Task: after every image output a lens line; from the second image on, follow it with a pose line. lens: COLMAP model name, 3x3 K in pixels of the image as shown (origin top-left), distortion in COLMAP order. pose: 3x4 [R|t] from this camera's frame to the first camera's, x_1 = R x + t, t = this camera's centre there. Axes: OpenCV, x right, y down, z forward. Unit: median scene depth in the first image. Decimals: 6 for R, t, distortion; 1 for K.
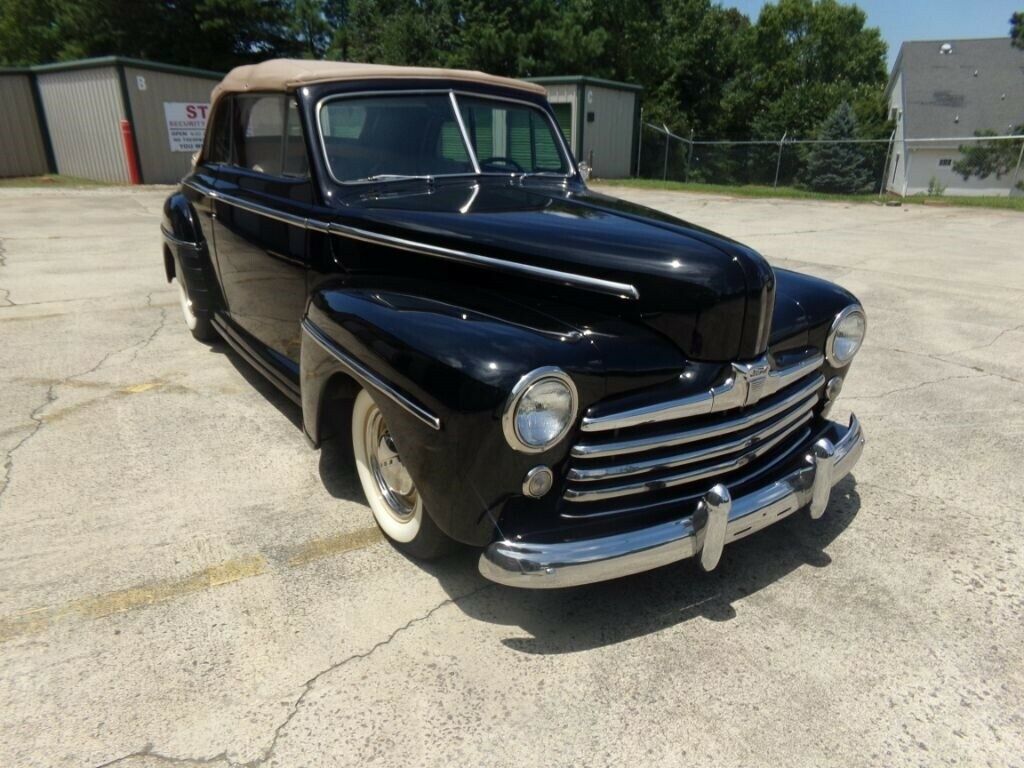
lens RADIAL K [[685.3, 0, 505.1], [0, 685.3, 382.1], [0, 0, 1]] dist [0.018594, -0.001753]
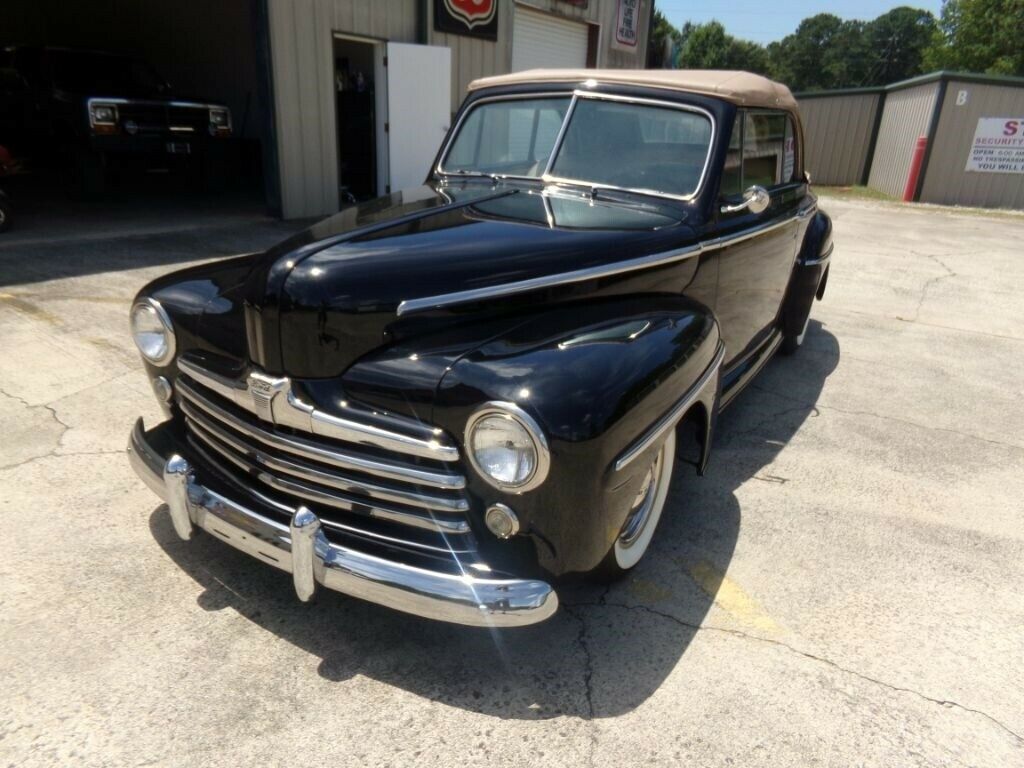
lens RADIAL K [[685.3, 0, 505.1], [0, 685.3, 382.1], [0, 0, 1]] dist [0.018594, -0.001753]
pose [[0.417499, 0.330757, -0.846342, 0.117682], [-0.350334, 0.917984, 0.185936, -0.027904], [0.838427, 0.218874, 0.499133, 0.075170]]
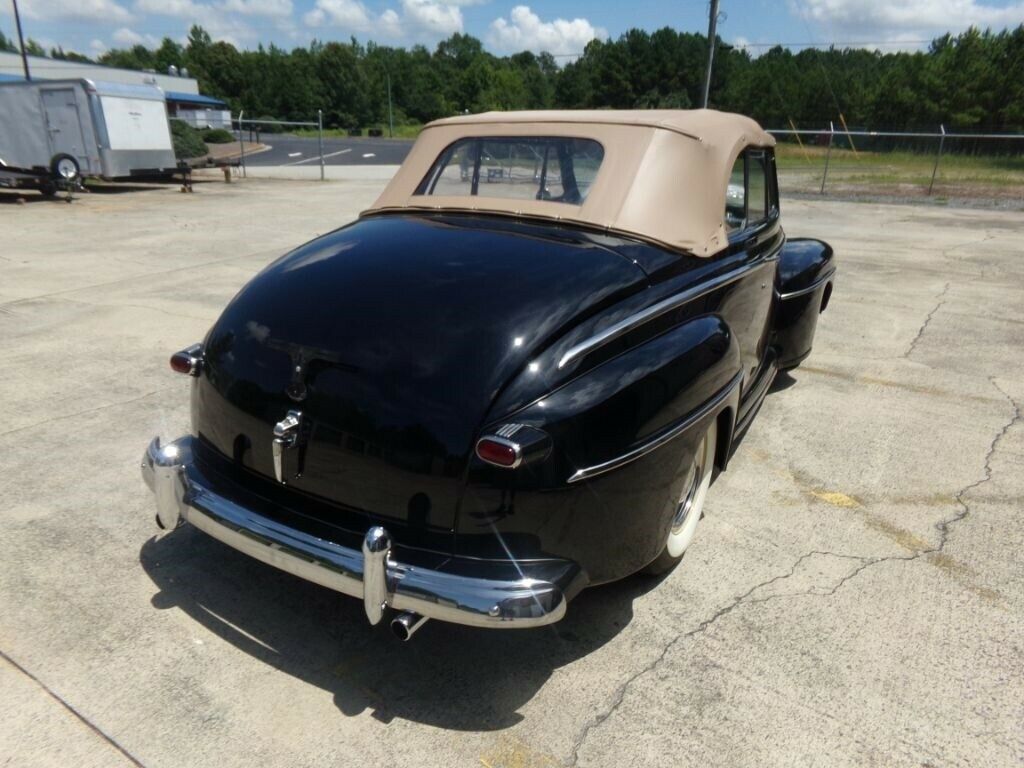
lens RADIAL K [[685.3, 0, 505.1], [0, 685.3, 382.1], [0, 0, 1]] dist [0.018594, -0.001753]
pose [[-0.415102, -0.319857, 0.851694, -0.178127], [0.286298, 0.842670, 0.456005, -0.104487], [-0.863553, 0.433127, -0.258220, 0.260640]]
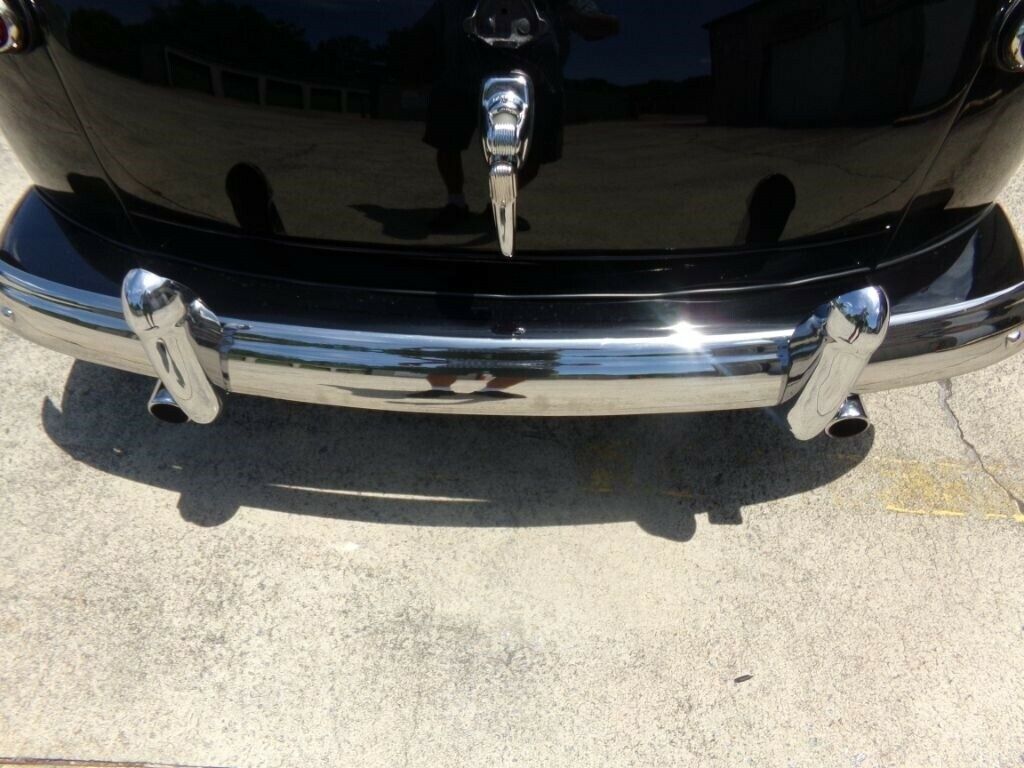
lens RADIAL K [[694.9, 0, 505.1], [0, 694.9, 381.0], [0, 0, 1]] dist [-0.048344, 0.081348]
pose [[-0.810939, -0.484622, 0.327903, -0.109217], [0.186019, 0.317799, 0.929732, -0.094986], [-0.554775, 0.814951, -0.167567, 0.280728]]
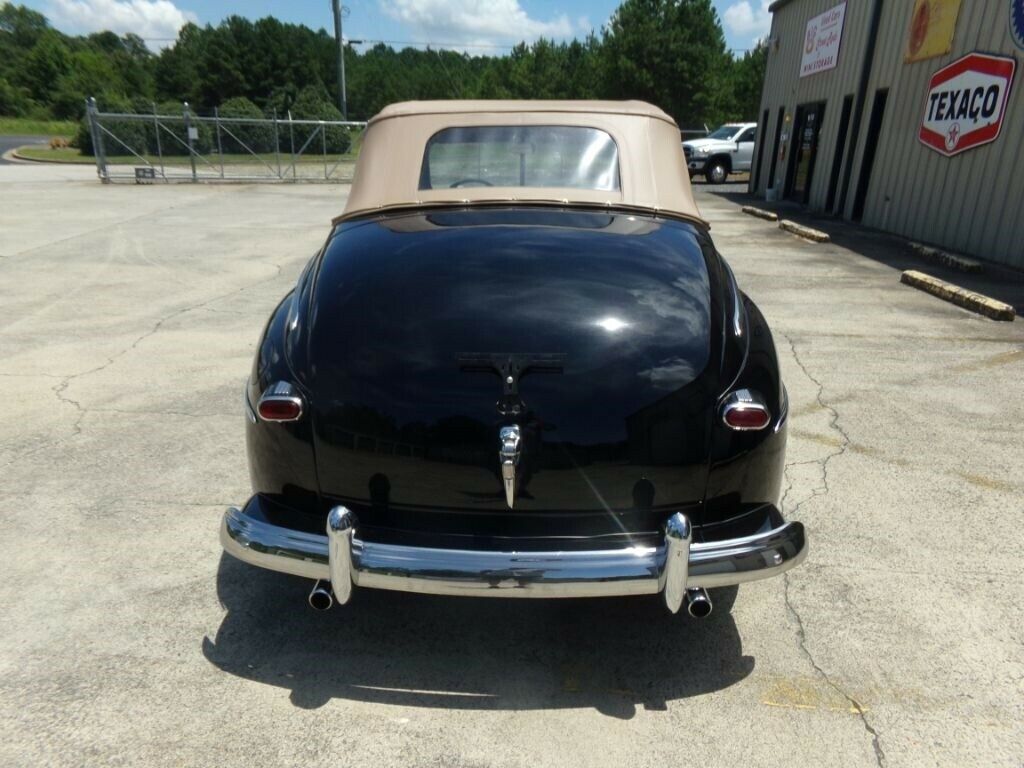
lens RADIAL K [[685.3, 0, 505.1], [0, 685.3, 382.1], [0, 0, 1]] dist [0.018594, -0.001753]
pose [[-0.807369, -0.213572, 0.550039, -0.134665], [0.183443, 0.795145, 0.578008, -0.120069], [-0.560807, 0.567566, -0.602797, 0.310004]]
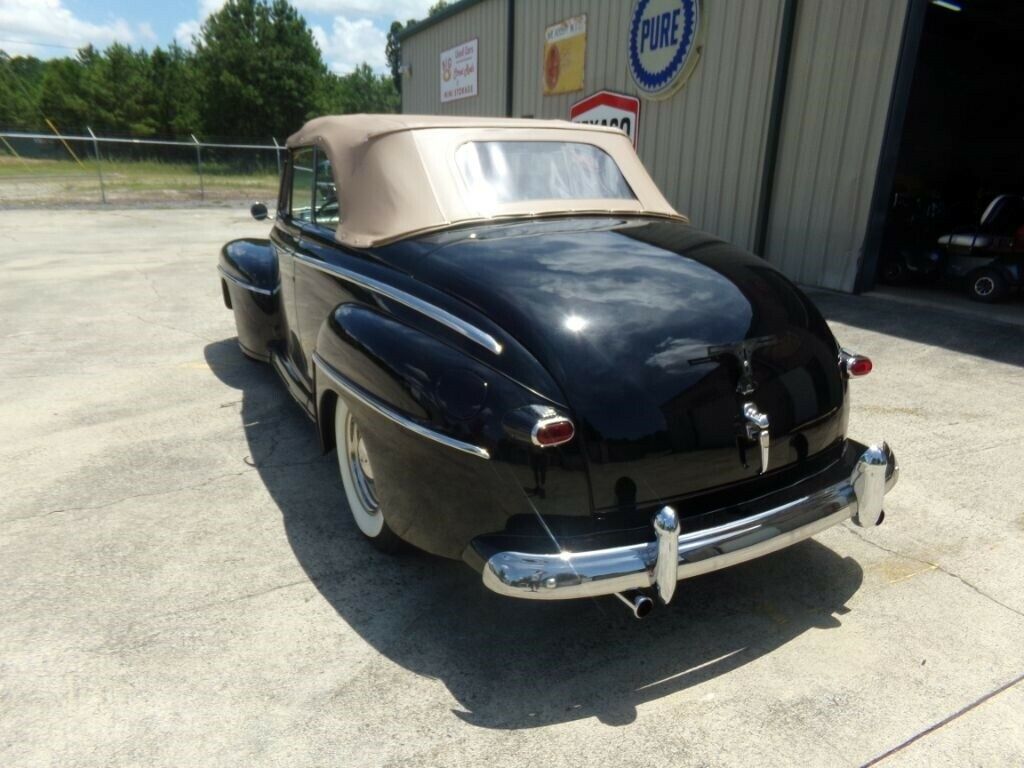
lens RADIAL K [[685.3, 0, 505.1], [0, 685.3, 382.1], [0, 0, 1]] dist [0.018594, -0.001753]
pose [[-0.995569, -0.049202, 0.080137, -0.065010], [0.009919, 0.792494, 0.609799, -0.128080], [-0.093512, 0.607892, -0.788494, 0.338304]]
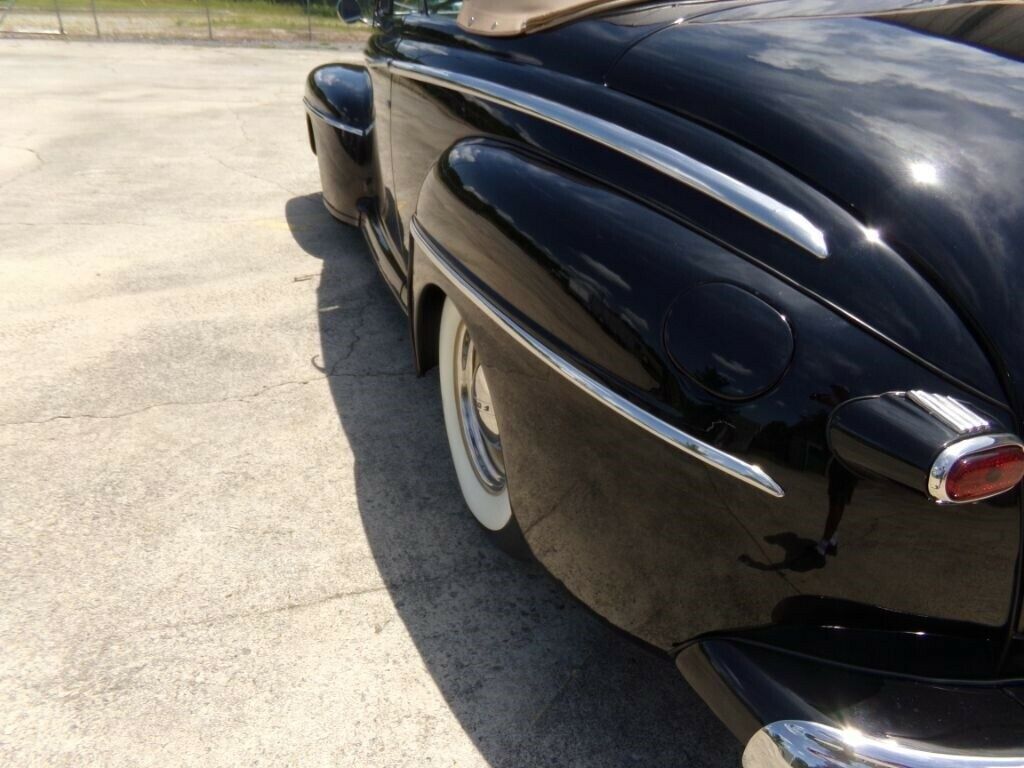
lens RADIAL K [[694.9, 0, 505.1], [0, 694.9, 381.0], [0, 0, 1]] dist [-0.048344, 0.081348]
pose [[-0.967107, -0.160810, 0.197091, -0.047917], [0.038029, 0.674706, 0.737106, -0.099945], [-0.251513, 0.720355, -0.646398, 0.298929]]
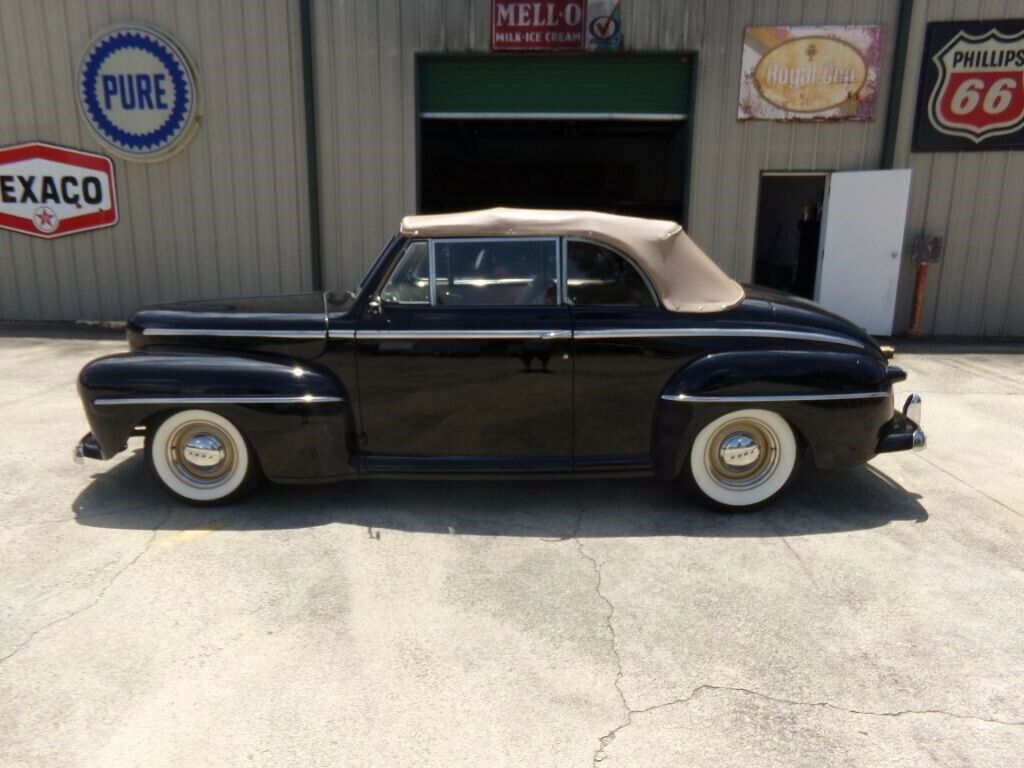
lens RADIAL K [[694.9, 0, 505.1], [0, 694.9, 381.0], [0, 0, 1]] dist [-0.048344, 0.081348]
pose [[-0.557797, 0.167887, -0.812820, 0.141781], [-0.299071, 0.872882, 0.385530, -0.109634], [0.774222, 0.458138, -0.436681, 0.274482]]
